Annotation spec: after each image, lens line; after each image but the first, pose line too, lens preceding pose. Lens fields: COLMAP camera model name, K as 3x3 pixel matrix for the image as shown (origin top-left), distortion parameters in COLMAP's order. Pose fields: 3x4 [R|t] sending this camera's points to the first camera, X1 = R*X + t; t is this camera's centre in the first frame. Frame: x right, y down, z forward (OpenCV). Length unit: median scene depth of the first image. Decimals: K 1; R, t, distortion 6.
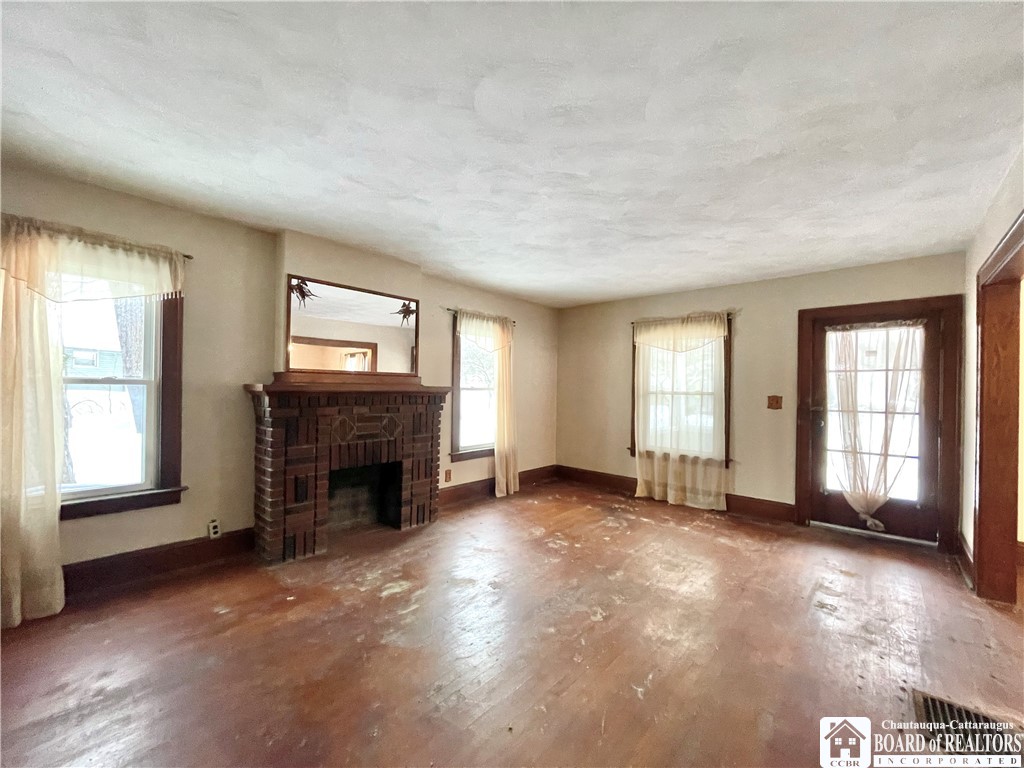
lens RADIAL K [[416.1, 0, 509.0], [0, 416.1, 386.6], [0, 0, 1]] dist [0.002046, 0.000287]
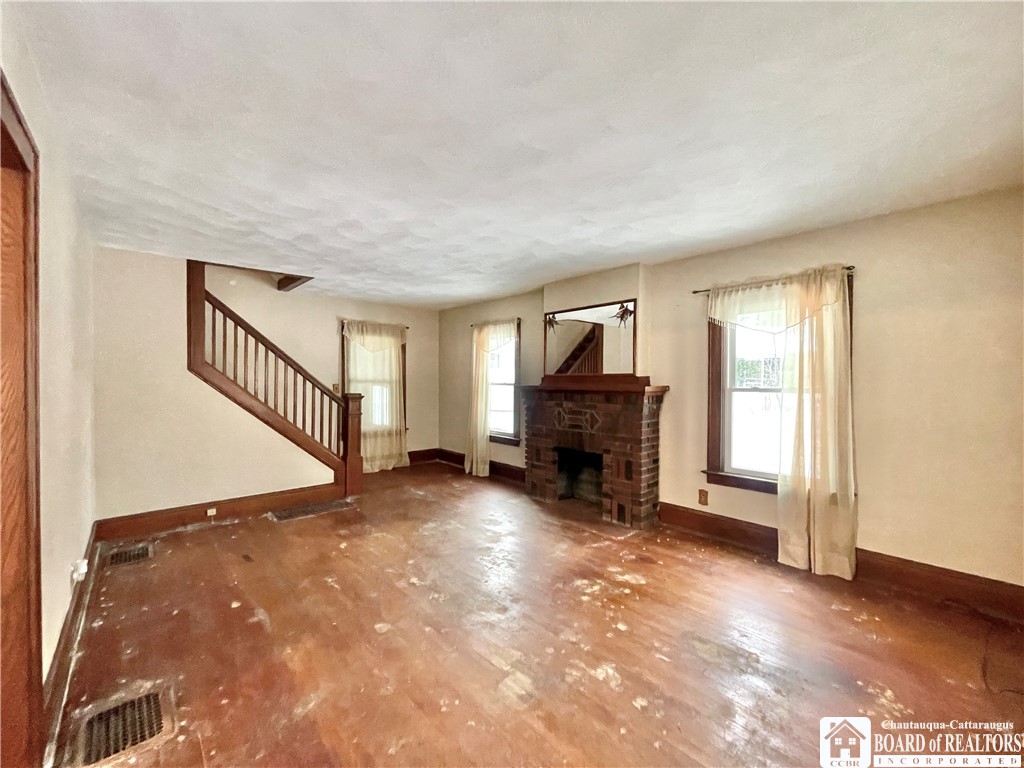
lens RADIAL K [[416.1, 0, 509.0], [0, 416.1, 386.6], [0, 0, 1]] dist [0.002046, 0.000287]
pose [[-0.110276, -0.007038, -0.993876, 0.812562], [-0.005690, 0.999963, -0.006450, 0.008706], [0.993885, 0.004944, -0.110312, 0.835116]]
